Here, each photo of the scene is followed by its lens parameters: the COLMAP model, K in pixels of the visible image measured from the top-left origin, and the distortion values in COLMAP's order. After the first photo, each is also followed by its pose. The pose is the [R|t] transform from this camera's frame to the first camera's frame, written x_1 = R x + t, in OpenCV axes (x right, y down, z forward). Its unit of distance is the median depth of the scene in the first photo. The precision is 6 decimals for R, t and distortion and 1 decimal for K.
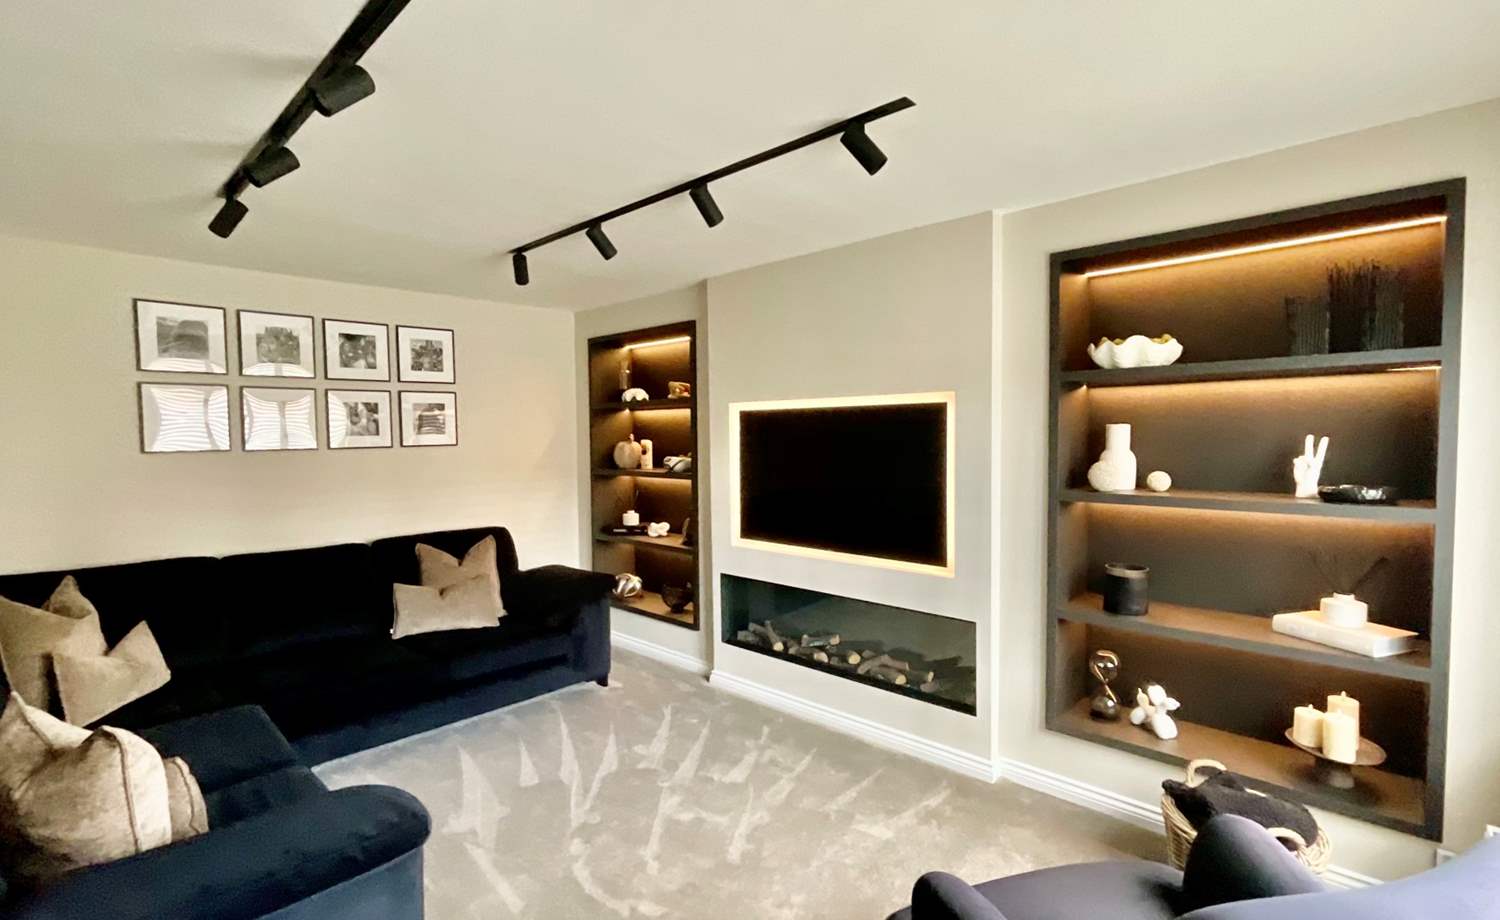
lens RADIAL K [[686.9, 0, 750.0], [0, 686.9, 460.0], [0, 0, 1]] dist [0.000327, -0.000213]
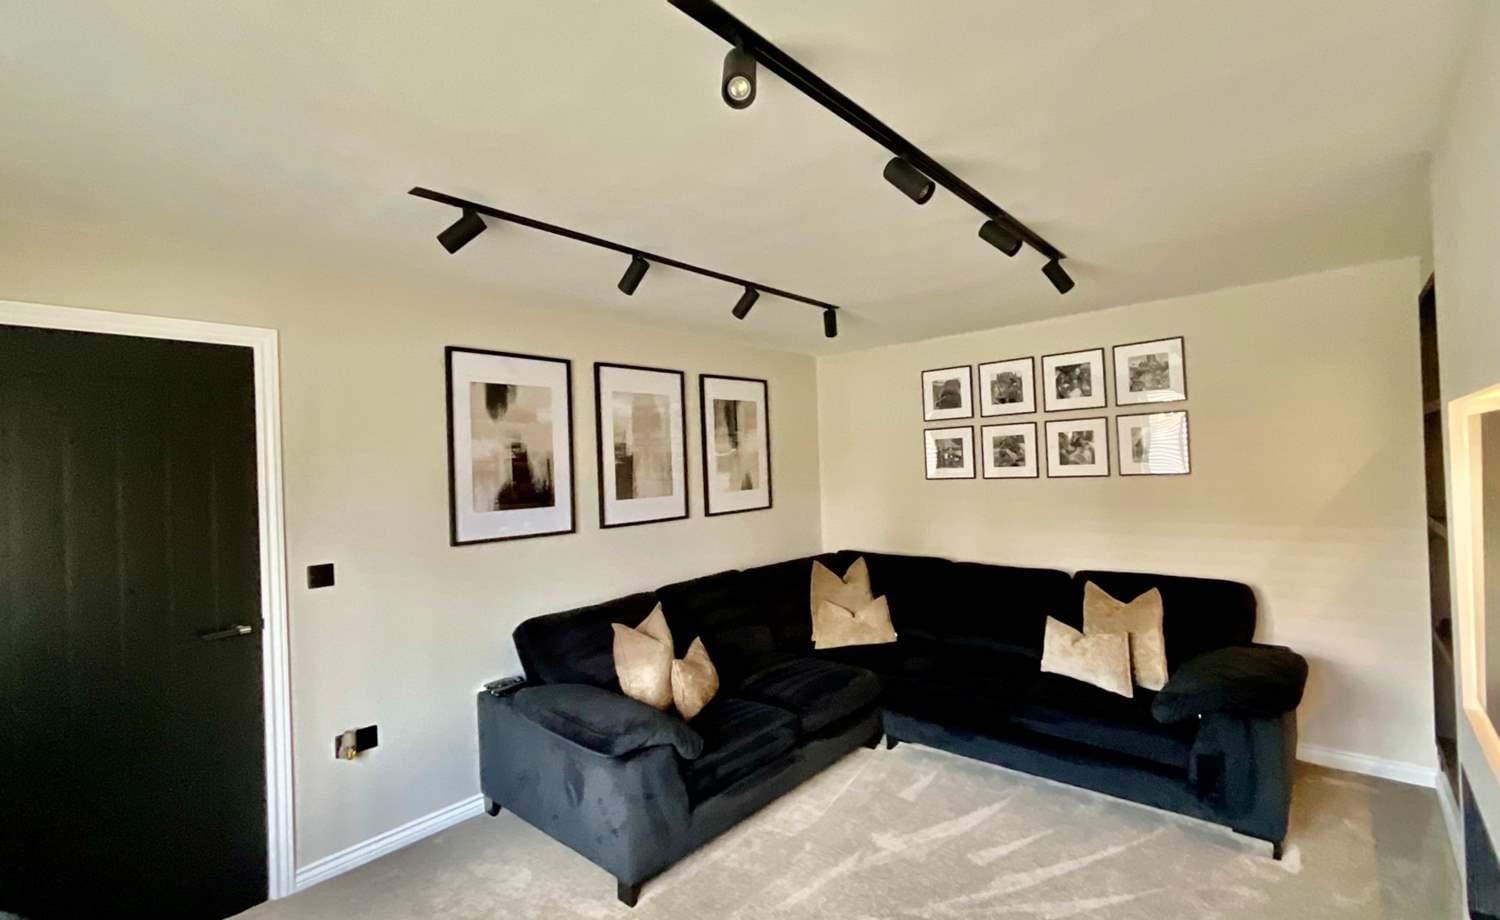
lens RADIAL K [[672.1, 0, 747.0], [0, 672.1, 458.2], [0, 0, 1]] dist [-0.003184, 0.000031]
pose [[0.031403, -0.008784, -0.999468, 0.425868], [-0.011039, 0.999897, -0.009135, -0.032163], [0.999446, 0.011320, 0.031303, 0.519326]]
